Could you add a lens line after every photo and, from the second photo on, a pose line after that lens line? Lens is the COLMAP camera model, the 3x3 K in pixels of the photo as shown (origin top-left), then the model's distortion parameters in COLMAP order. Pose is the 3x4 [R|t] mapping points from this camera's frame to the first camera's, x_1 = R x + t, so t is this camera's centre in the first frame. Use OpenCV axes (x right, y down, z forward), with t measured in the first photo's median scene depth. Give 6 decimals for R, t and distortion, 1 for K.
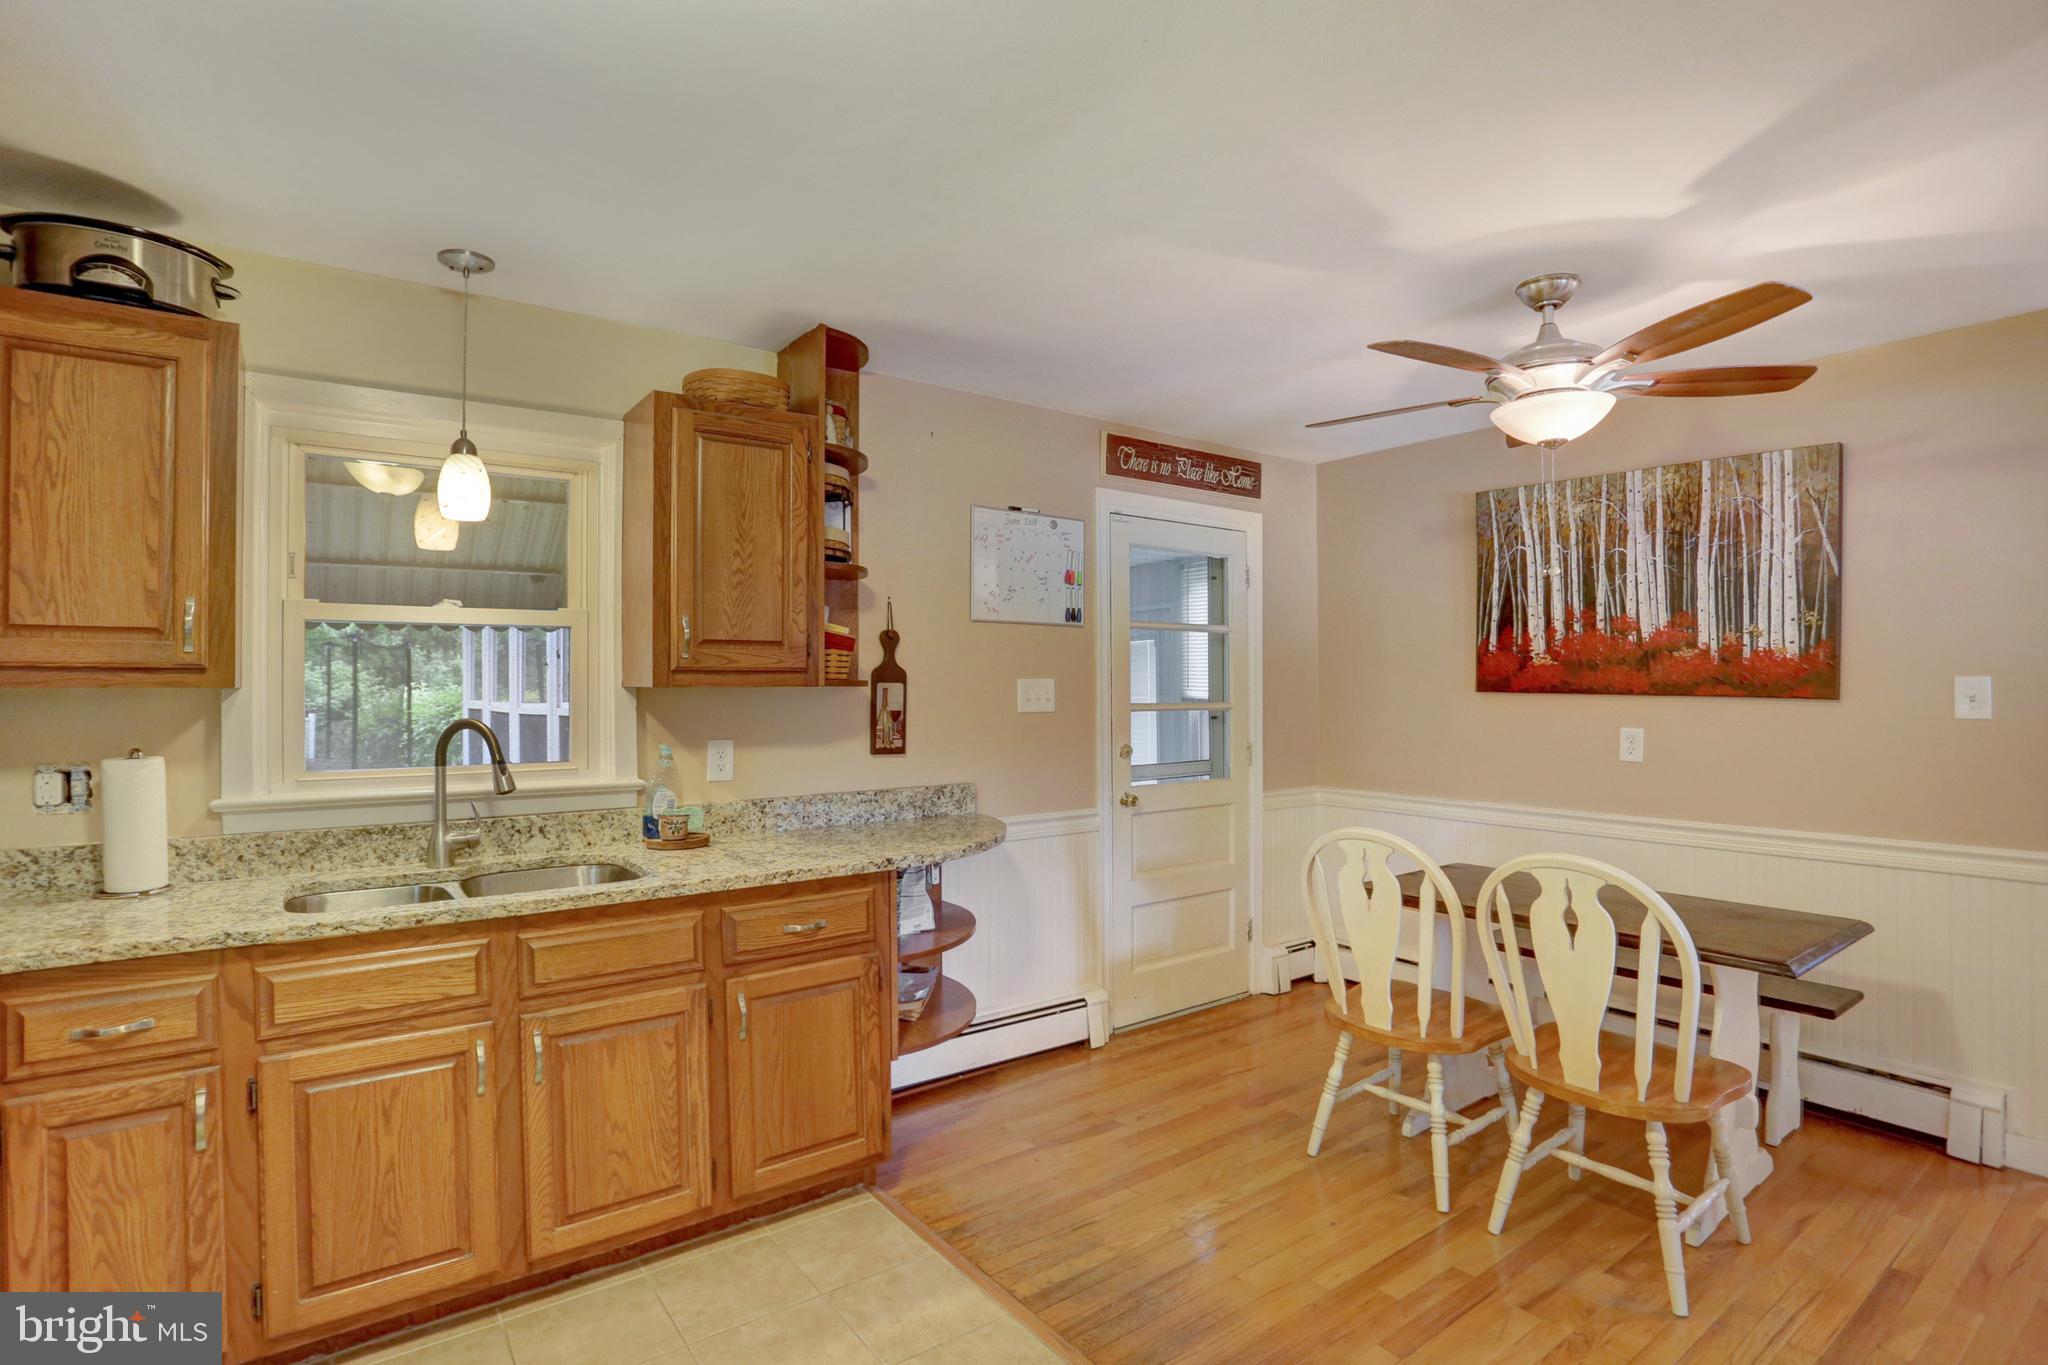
lens RADIAL K [[1008.5, 0, 1024.0], [0, 1008.5, 682.5], [0, 0, 1]] dist [-0.090031, 0.046390]
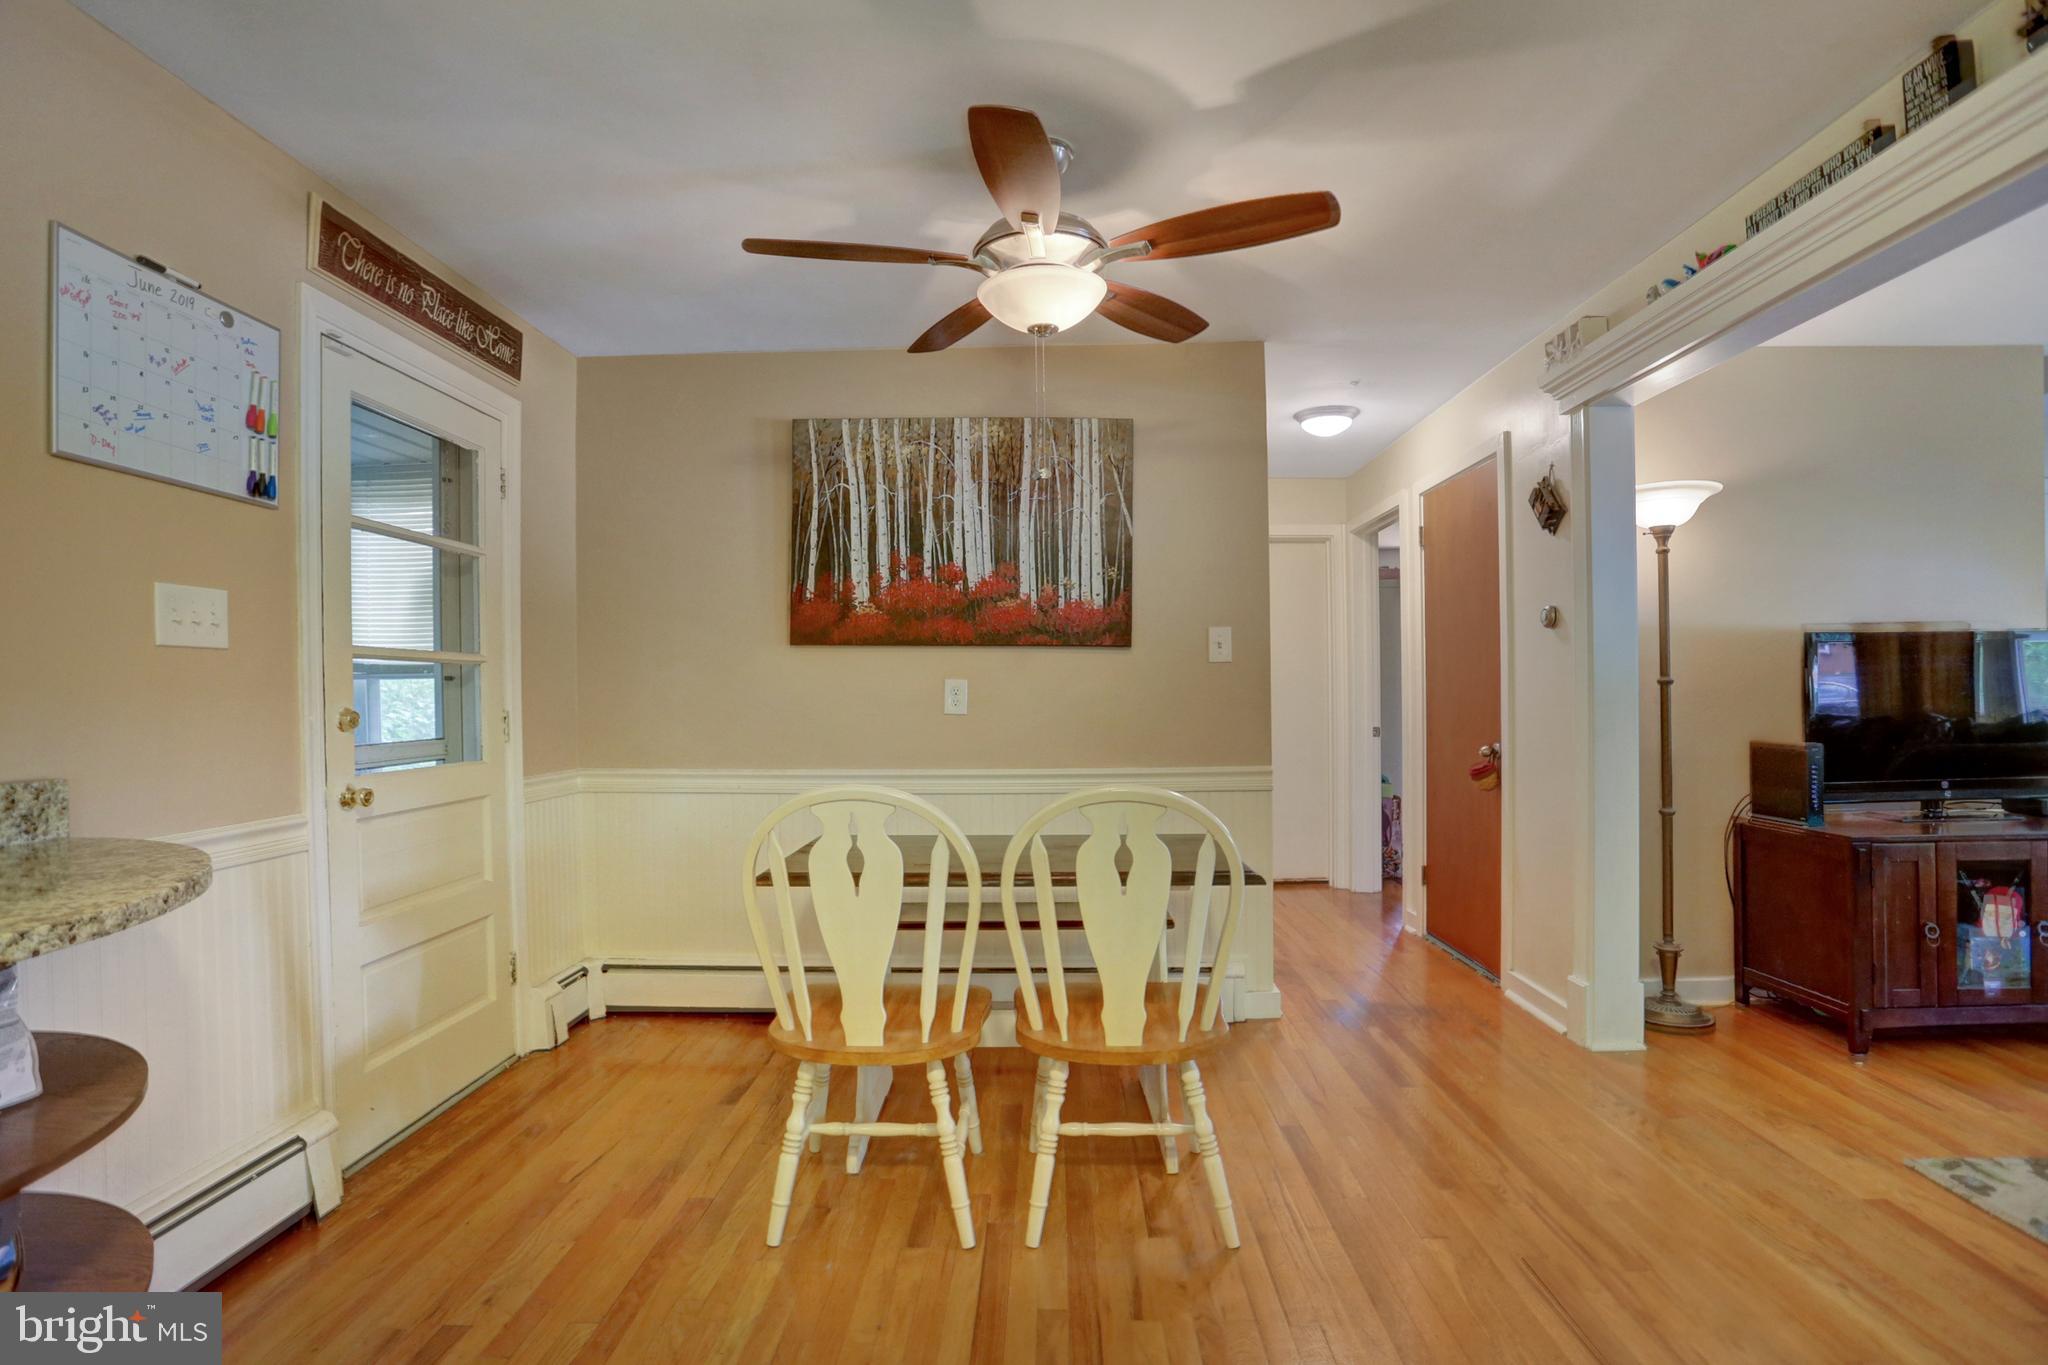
lens RADIAL K [[997.8, 0, 1025.7], [0, 997.8, 692.4], [0, 0, 1]] dist [-0.078724, 0.030950]
pose [[0.616869, -0.004795, 0.787051, -0.125491], [0.005112, 0.999985, 0.002085, 0.058762], [-0.787049, 0.002738, 0.616884, 0.336116]]
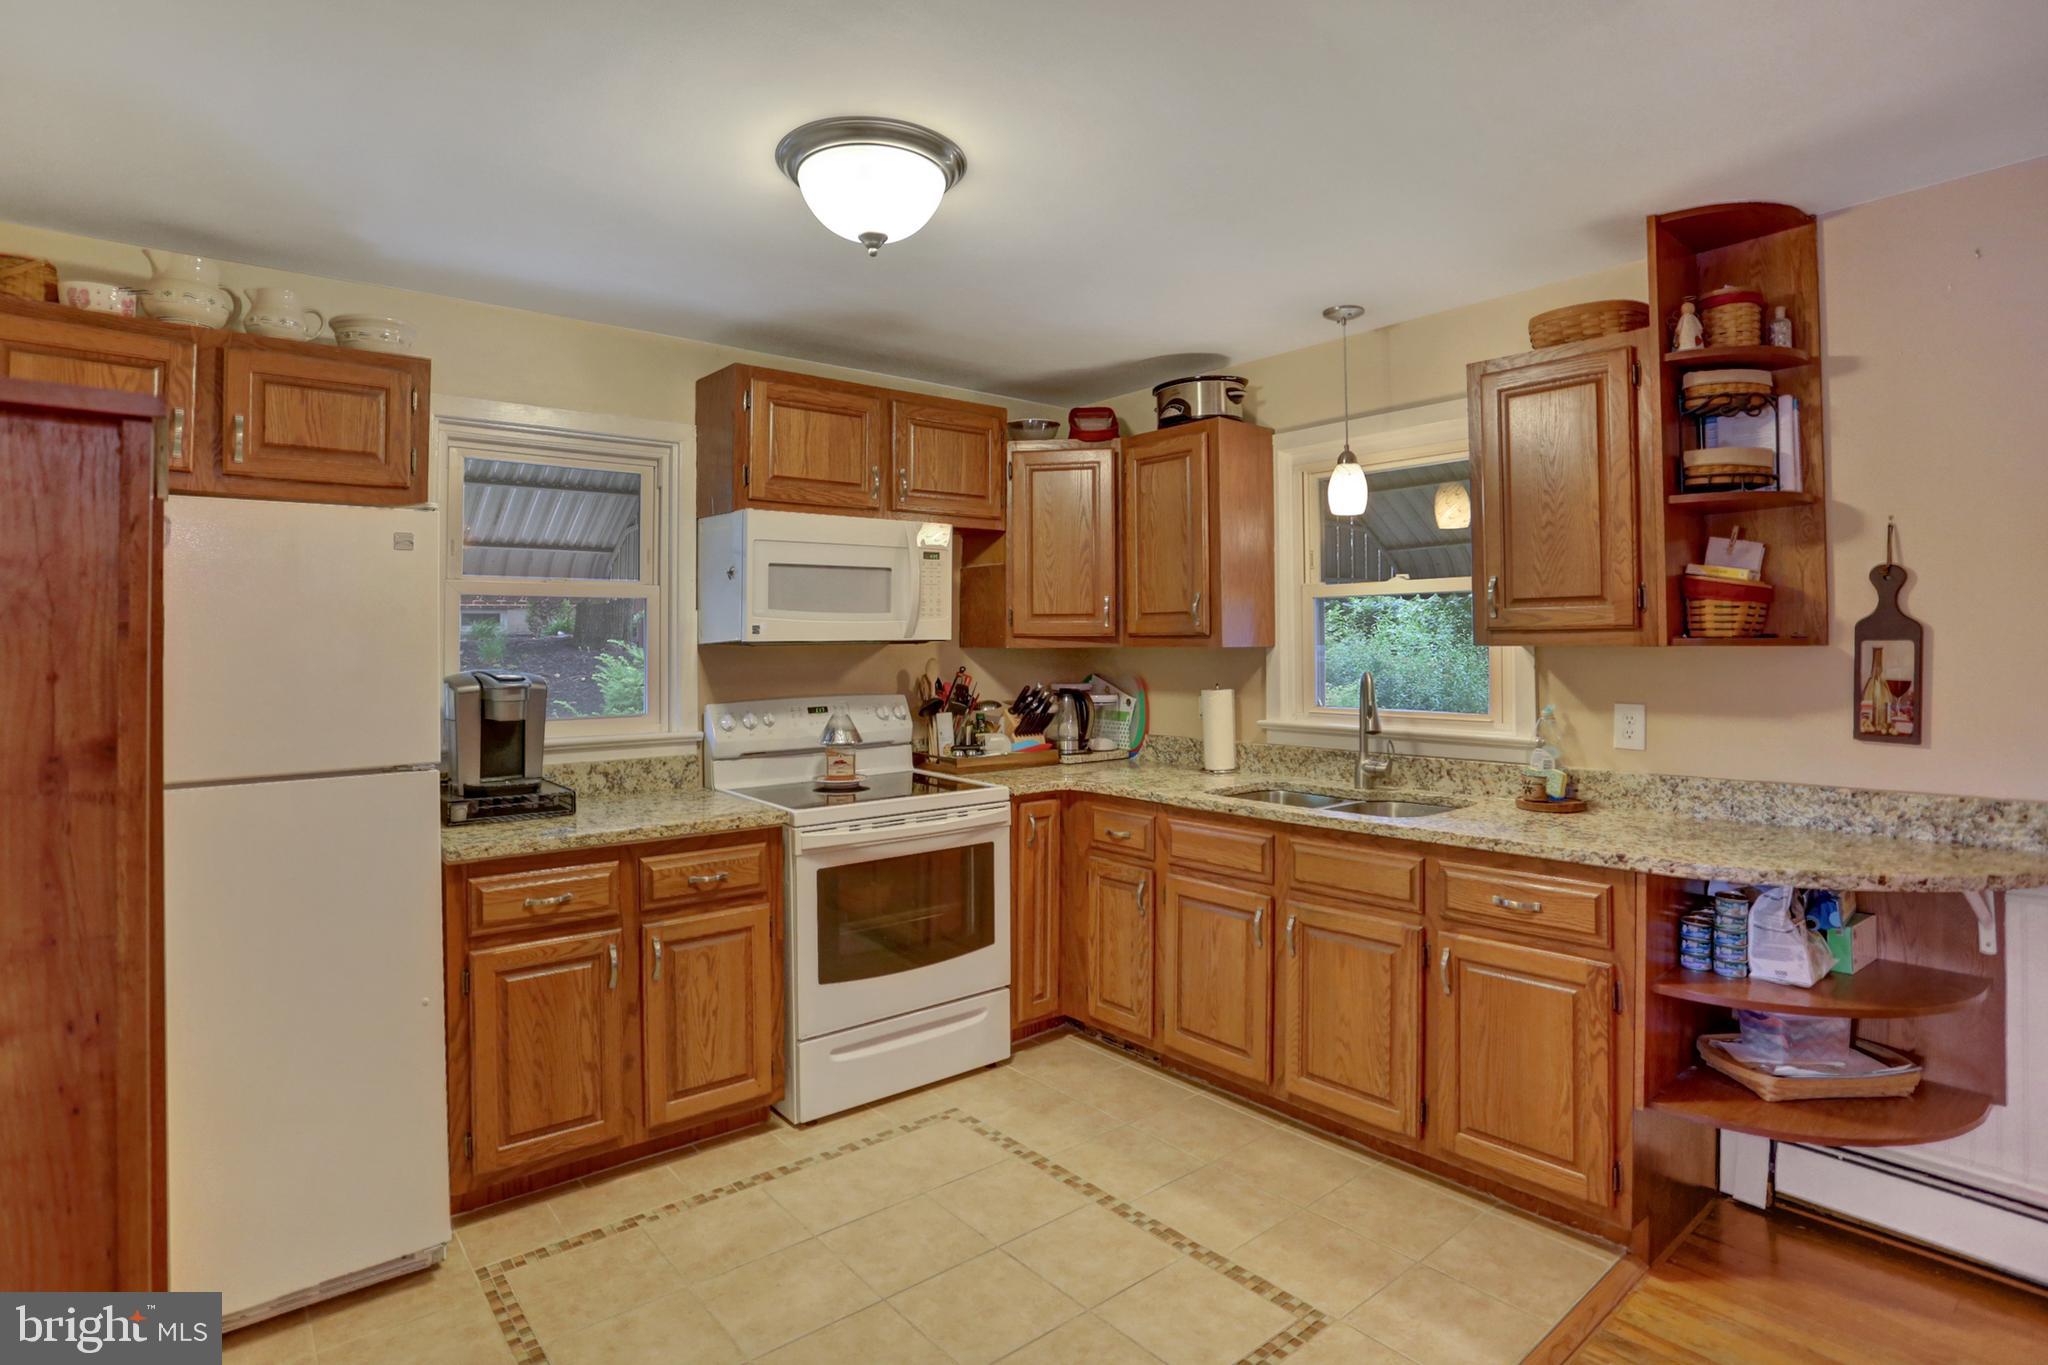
lens RADIAL K [[1044.7, 0, 1021.4], [0, 1044.7, 621.6], [0, 0, 1]] dist [-0.079676, 0.034910]
pose [[0.050326, -0.019604, -0.998540, 0.505629], [0.009030, 0.999775, -0.019173, -0.003665], [0.998692, -0.008051, 0.050492, 0.347641]]
